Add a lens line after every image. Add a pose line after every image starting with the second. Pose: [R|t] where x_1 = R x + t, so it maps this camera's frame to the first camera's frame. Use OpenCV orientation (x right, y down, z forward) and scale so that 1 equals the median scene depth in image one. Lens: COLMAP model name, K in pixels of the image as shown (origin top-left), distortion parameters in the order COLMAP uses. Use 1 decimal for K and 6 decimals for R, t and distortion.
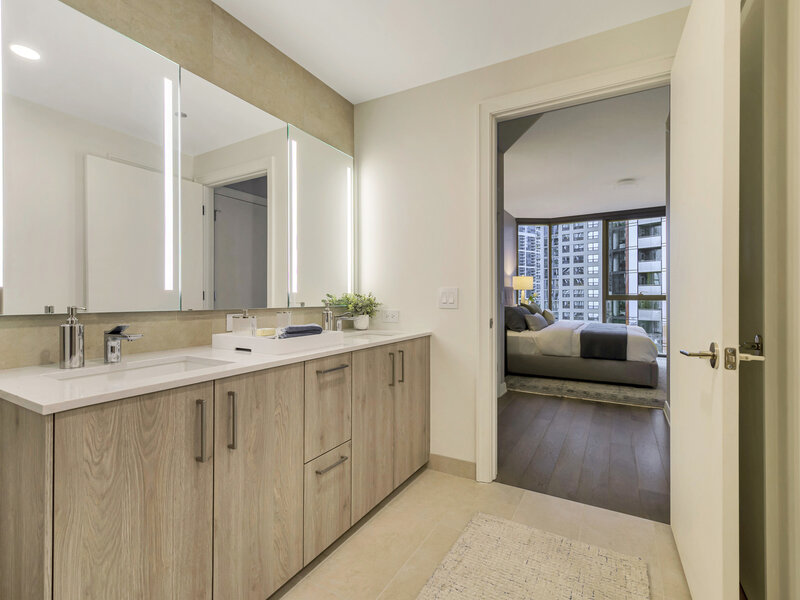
lens RADIAL K [[387.3, 0, 399.3], [0, 387.3, 294.7], [0, 0, 1]] dist [-0.000626, -0.000842]
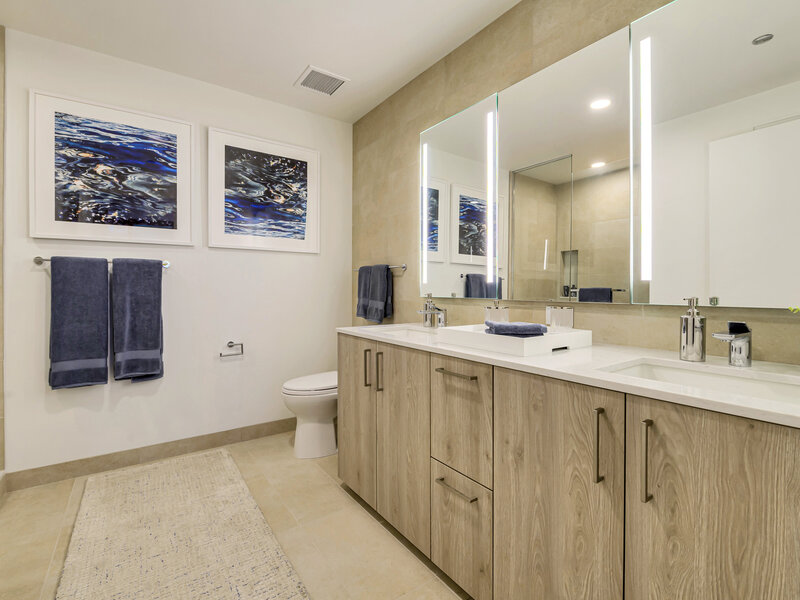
lens RADIAL K [[387.3, 0, 417.9], [0, 387.3, 290.1], [0, 0, 1]] dist [-0.000626, -0.000842]
pose [[-0.401408, 0.003096, -0.915894, 0.548452], [-0.001023, 0.999992, 0.003829, 0.008085], [0.915899, 0.002474, -0.401402, 1.115729]]
